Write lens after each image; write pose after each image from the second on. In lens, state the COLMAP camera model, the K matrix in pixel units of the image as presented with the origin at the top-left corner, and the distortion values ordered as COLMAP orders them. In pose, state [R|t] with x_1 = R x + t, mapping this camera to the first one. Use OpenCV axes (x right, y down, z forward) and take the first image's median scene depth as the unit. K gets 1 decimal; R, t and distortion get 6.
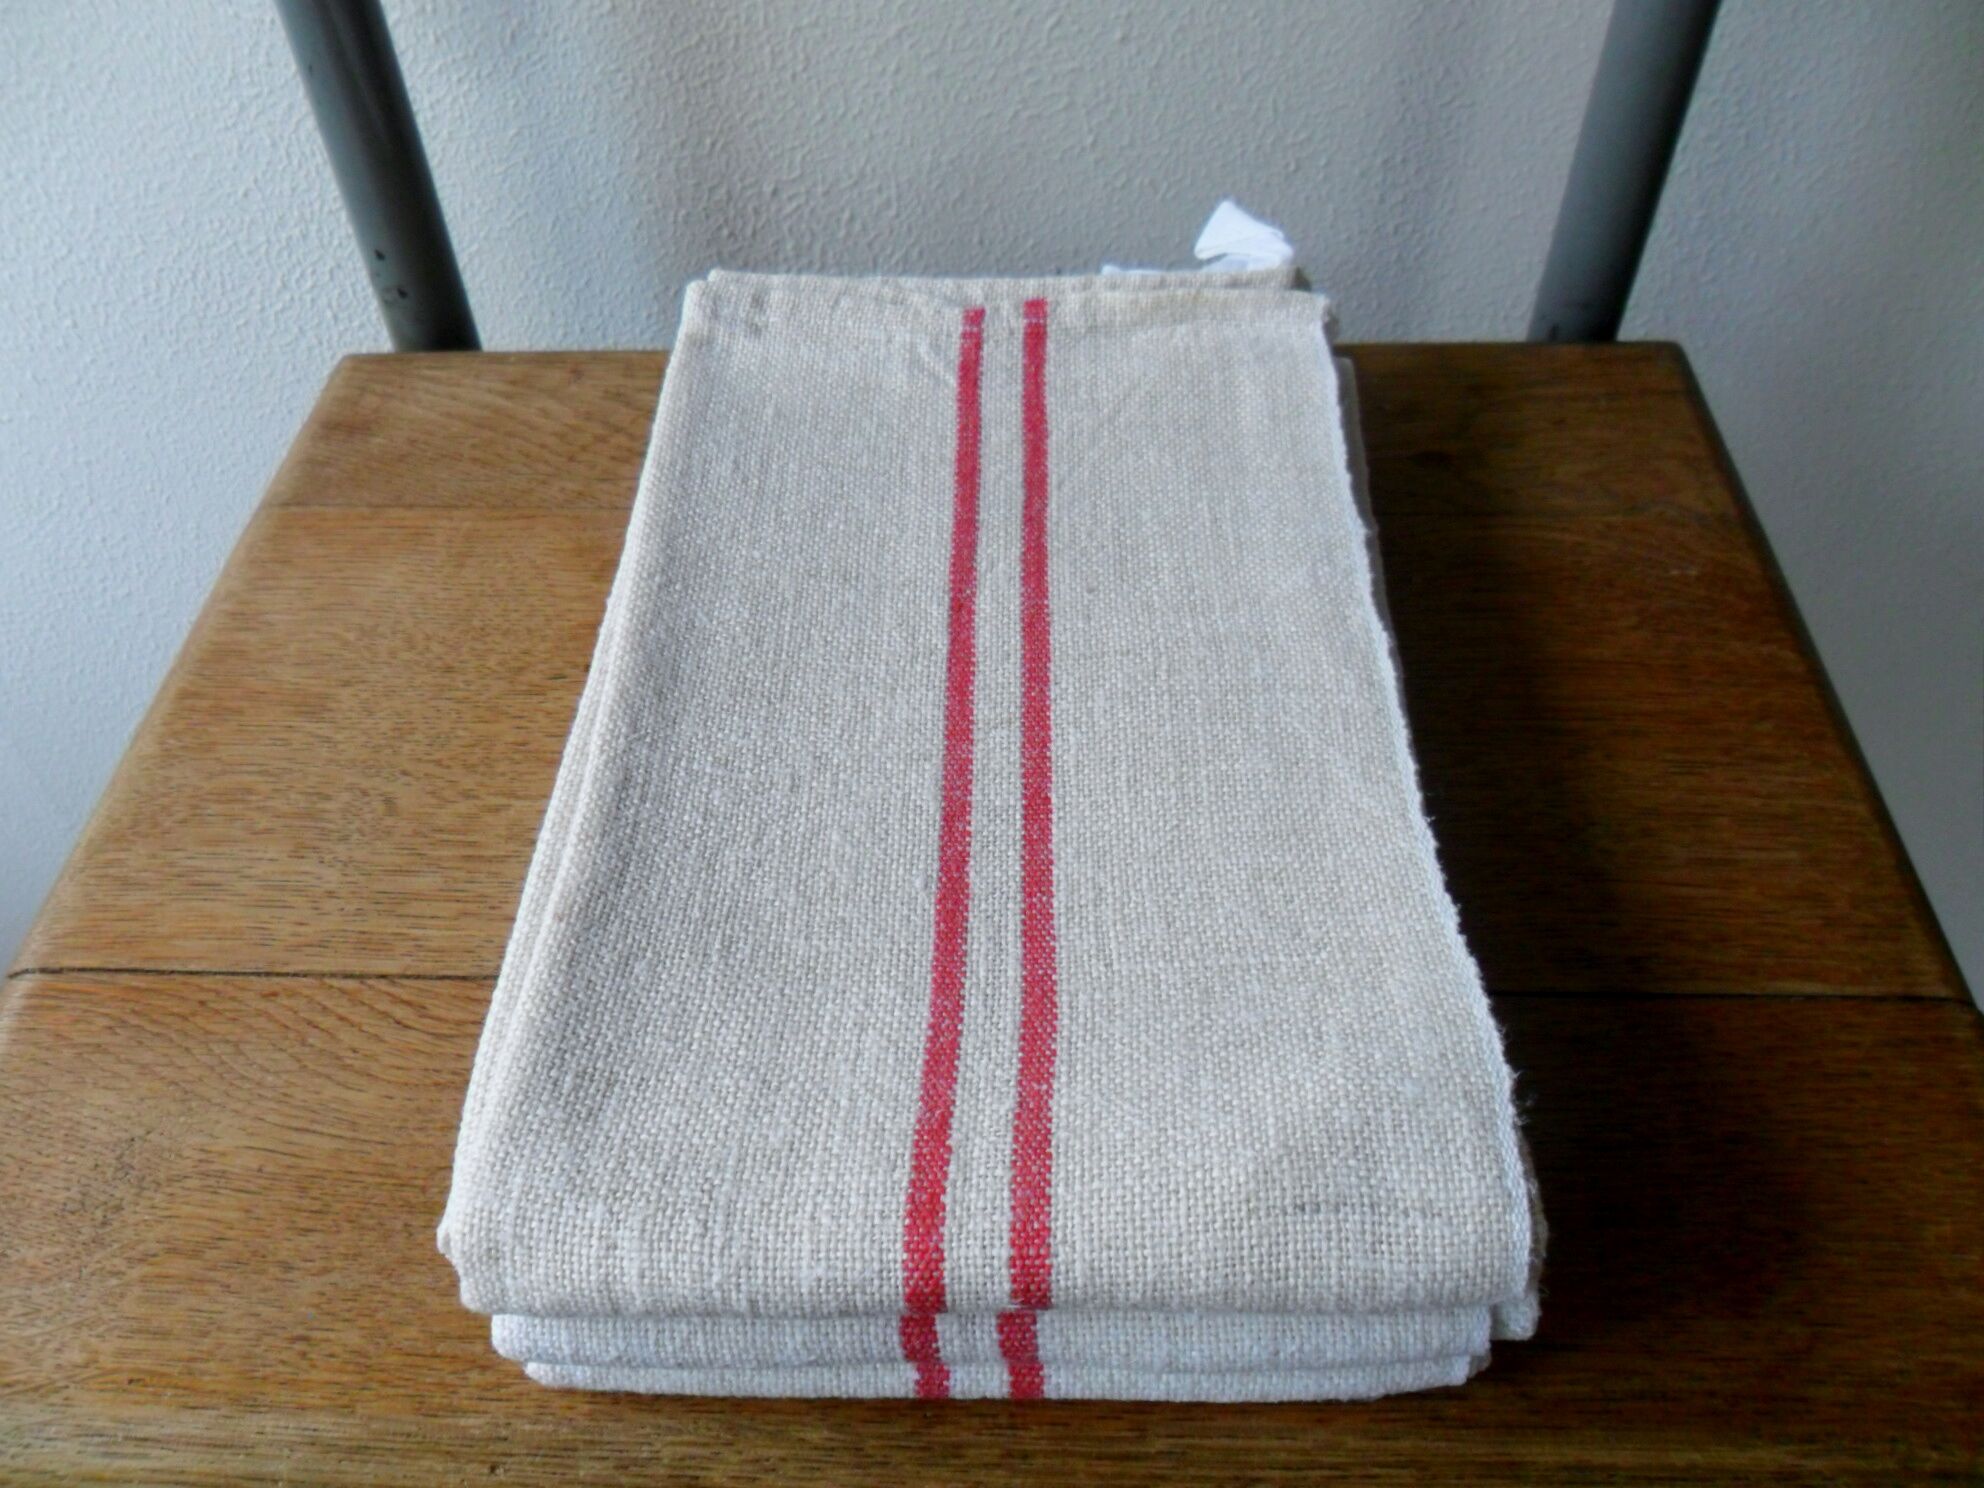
lens RADIAL K [[1588.1, 0, 992.0], [0, 1588.1, 744.0], [0, 0, 1]] dist [-0.017068, 0.011584]
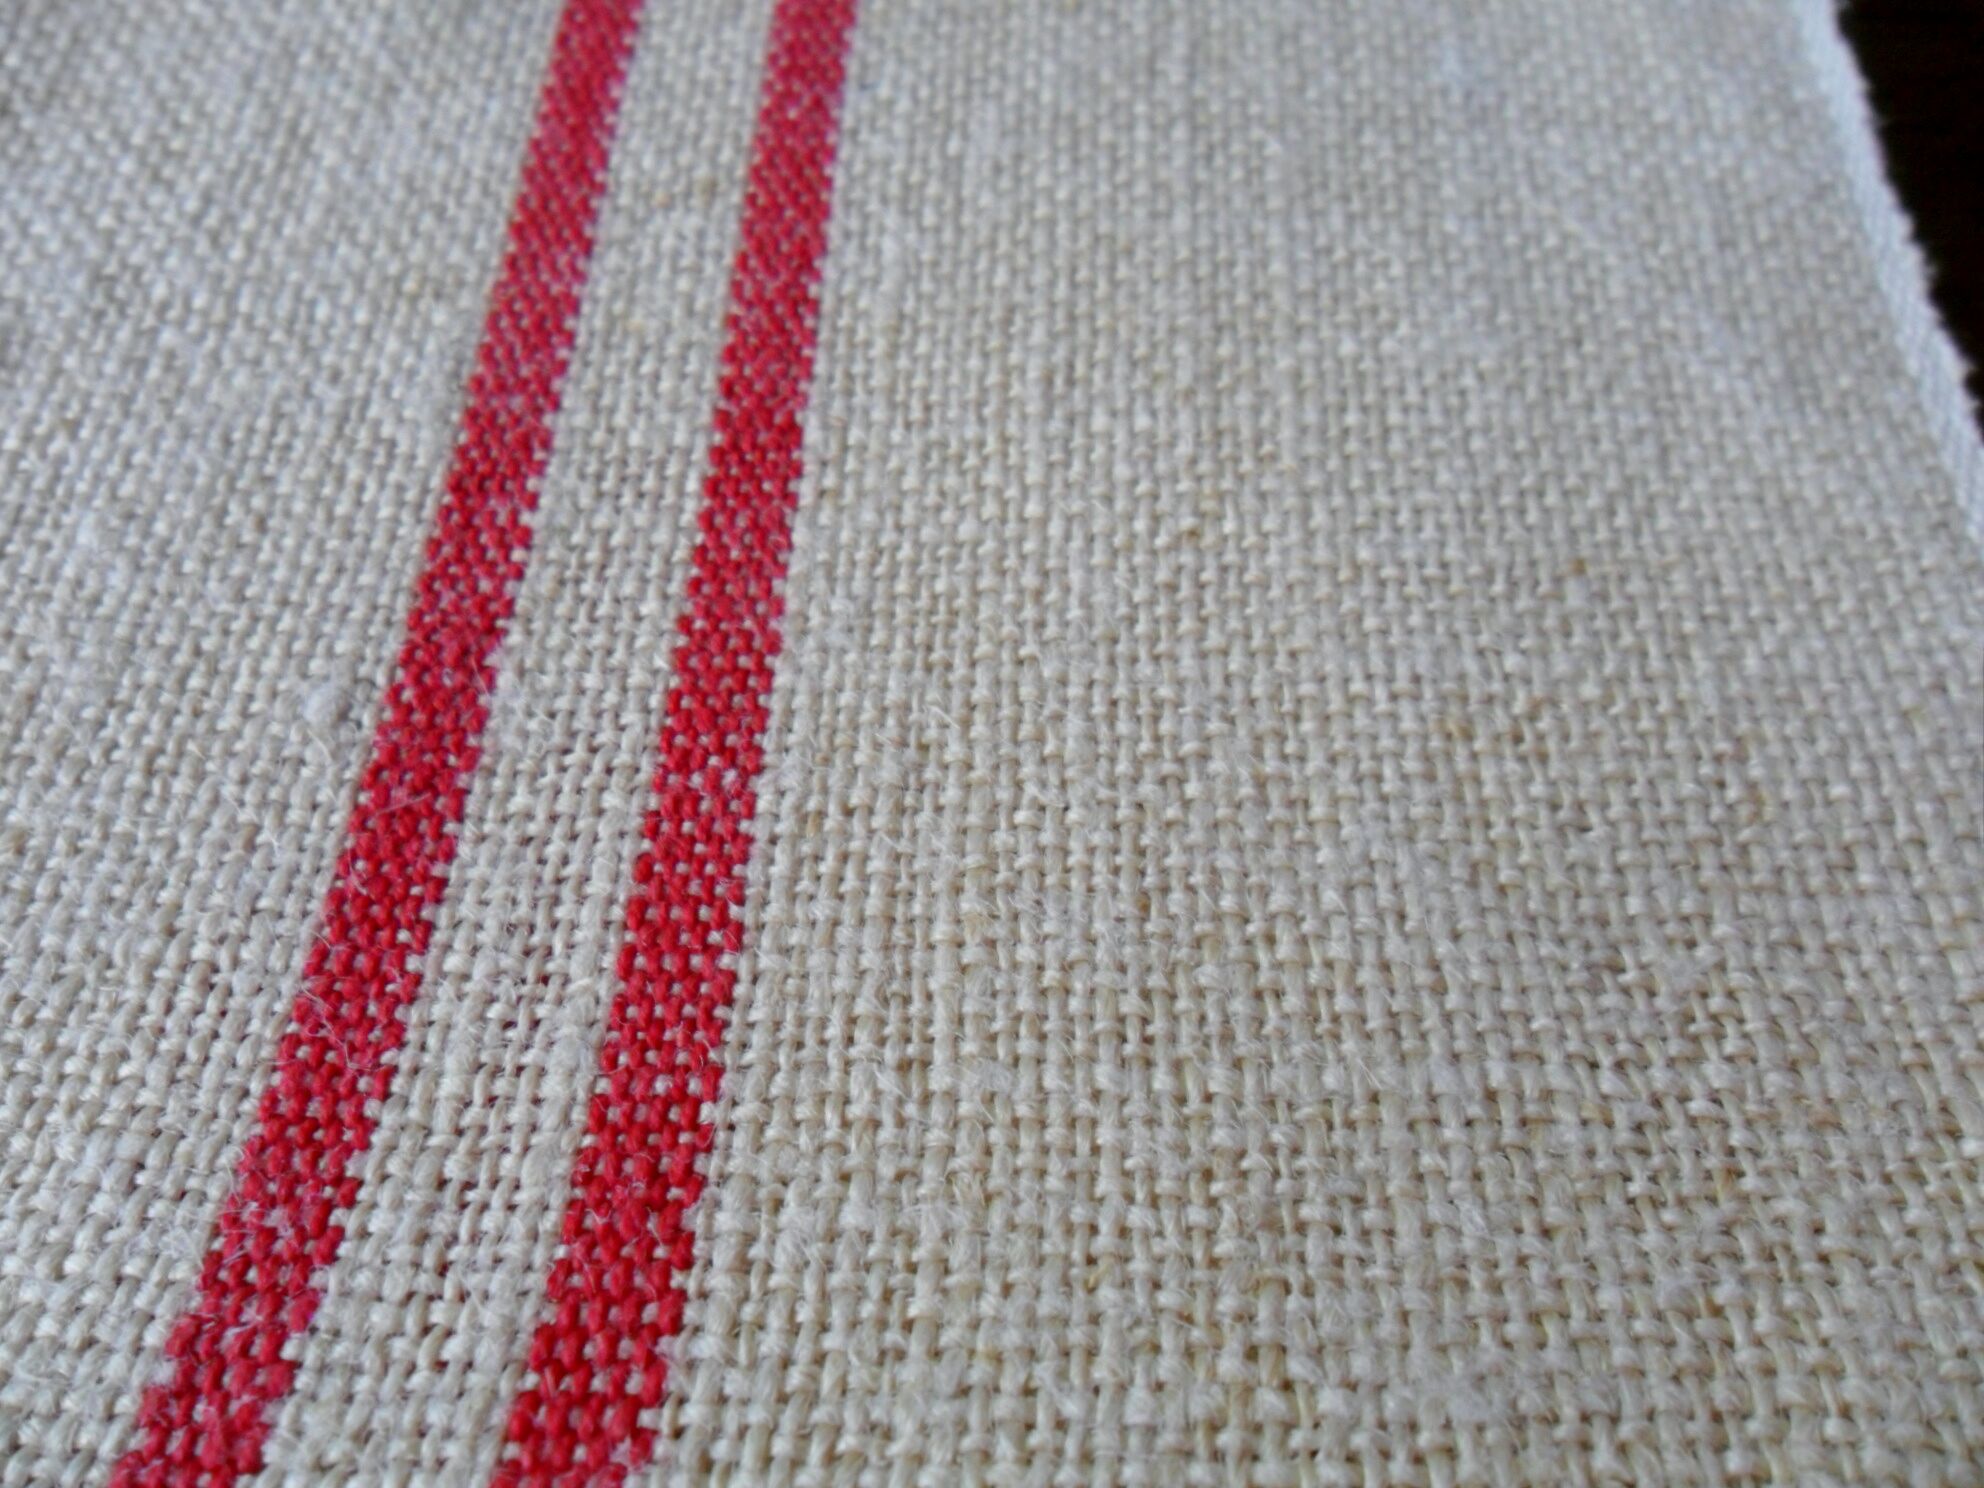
lens RADIAL K [[1588.1, 0, 992.0], [0, 1588.1, 744.0], [0, 0, 1]] dist [-0.017068, 0.011584]
pose [[0.999504, 0.030931, 0.005936, 0.088446], [-0.031450, 0.970031, 0.240937, 0.020695], [0.001695, -0.241005, 0.970523, 0.792568]]
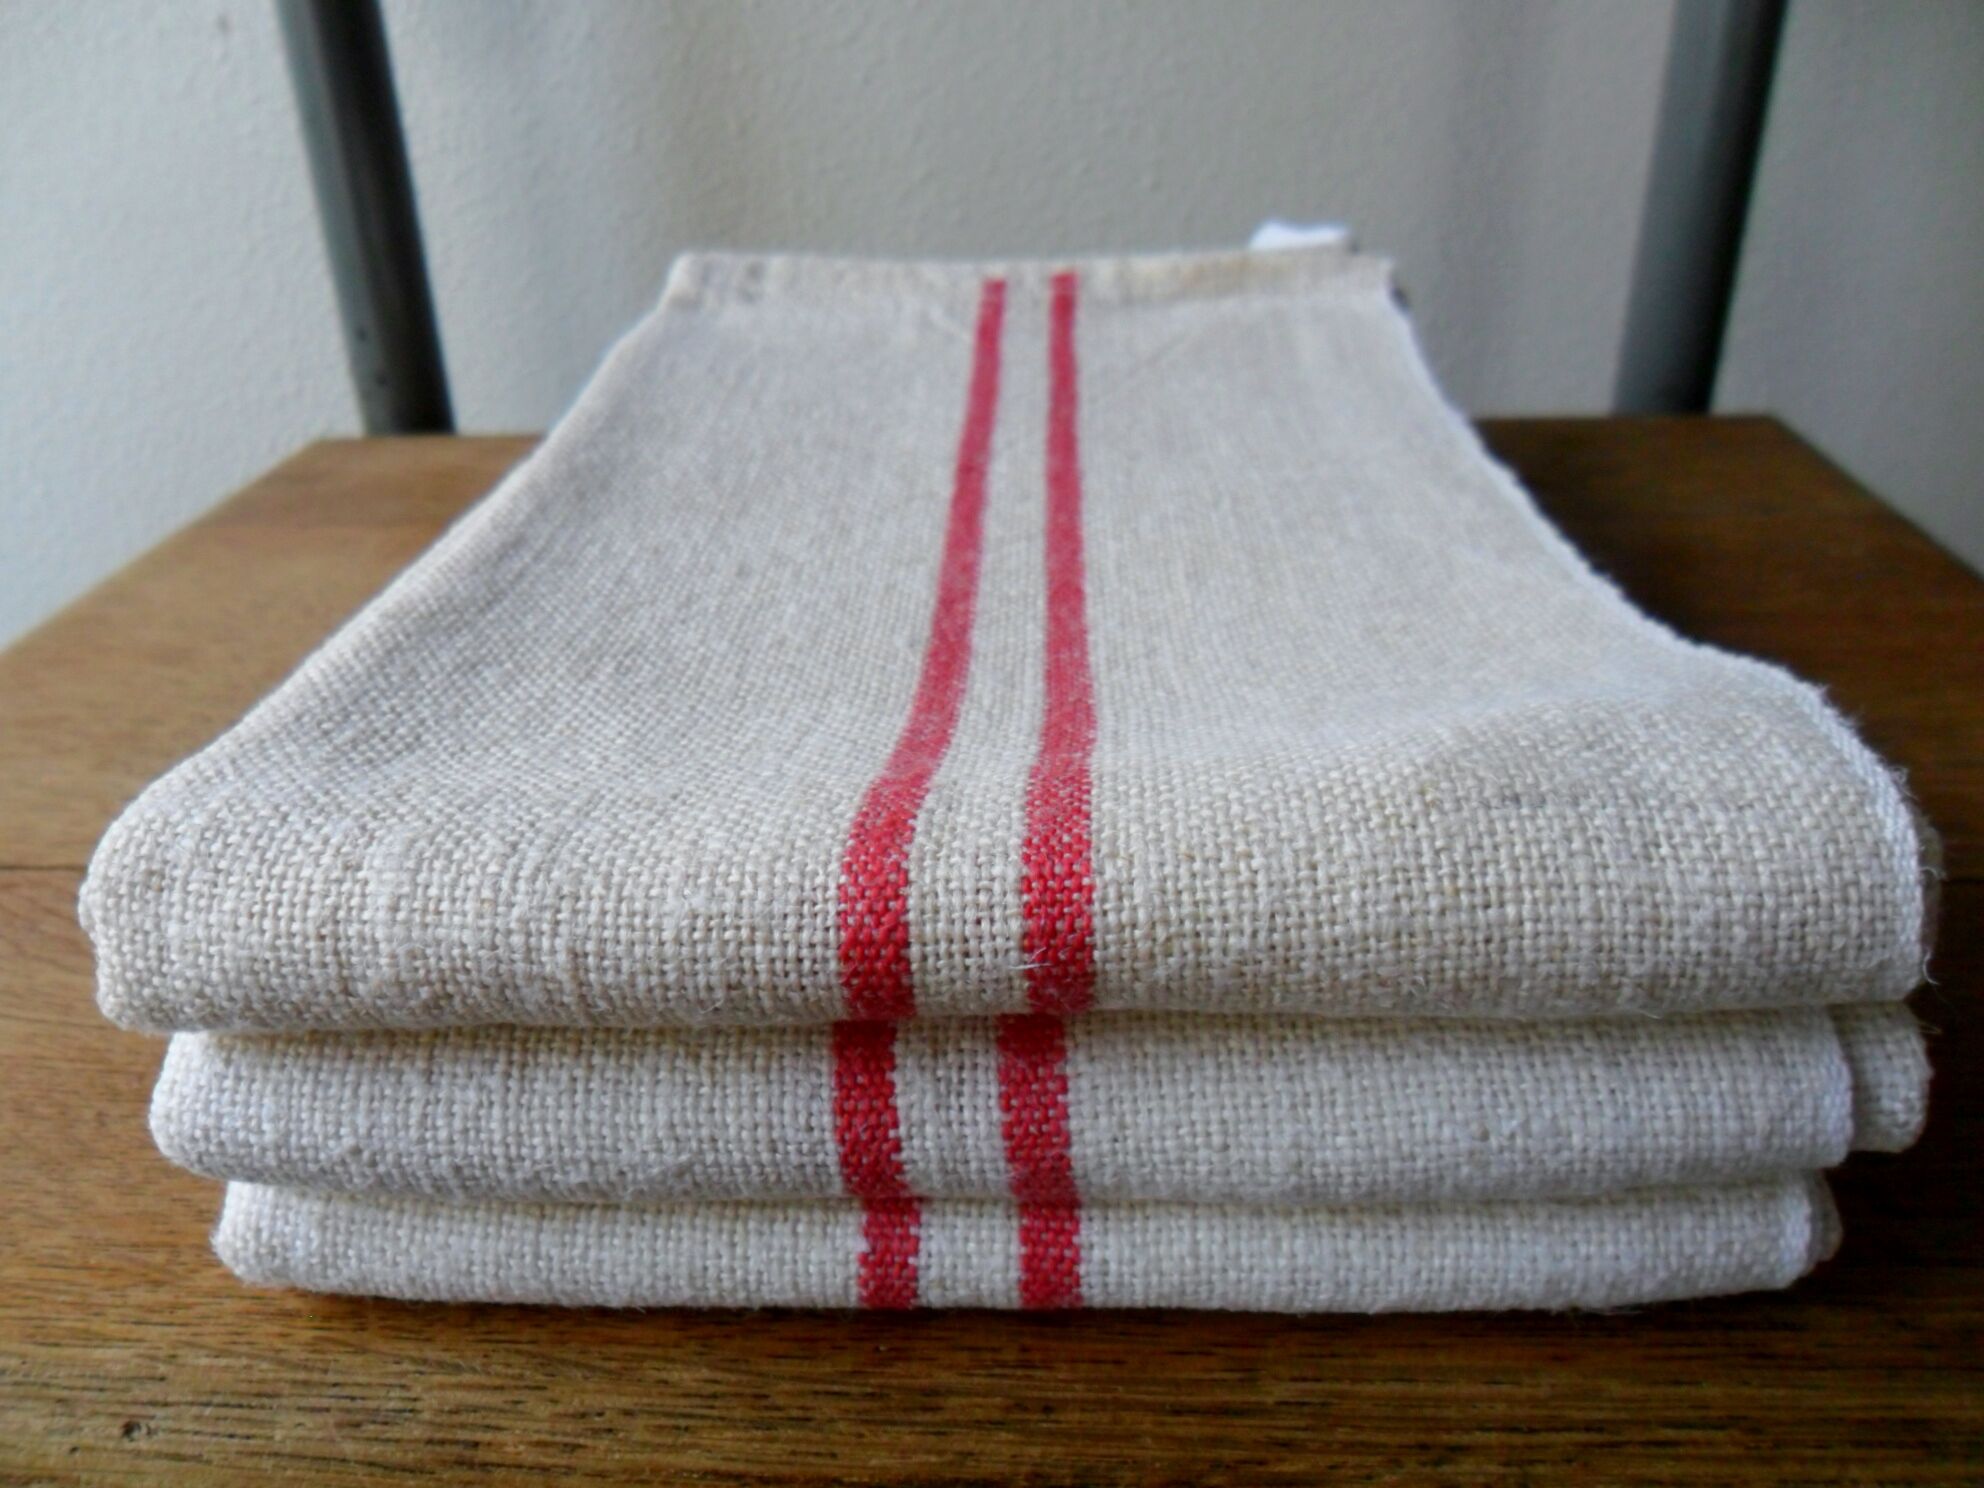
lens RADIAL K [[1588.1, 0, 992.0], [0, 1588.1, 744.0], [0, 0, 1]] dist [-0.017068, 0.011584]
pose [[0.999789, 0.007670, -0.019046, 0.009847], [-0.013653, 0.941176, -0.337640, 0.417518], [0.015336, 0.337829, 0.941082, 0.379045]]
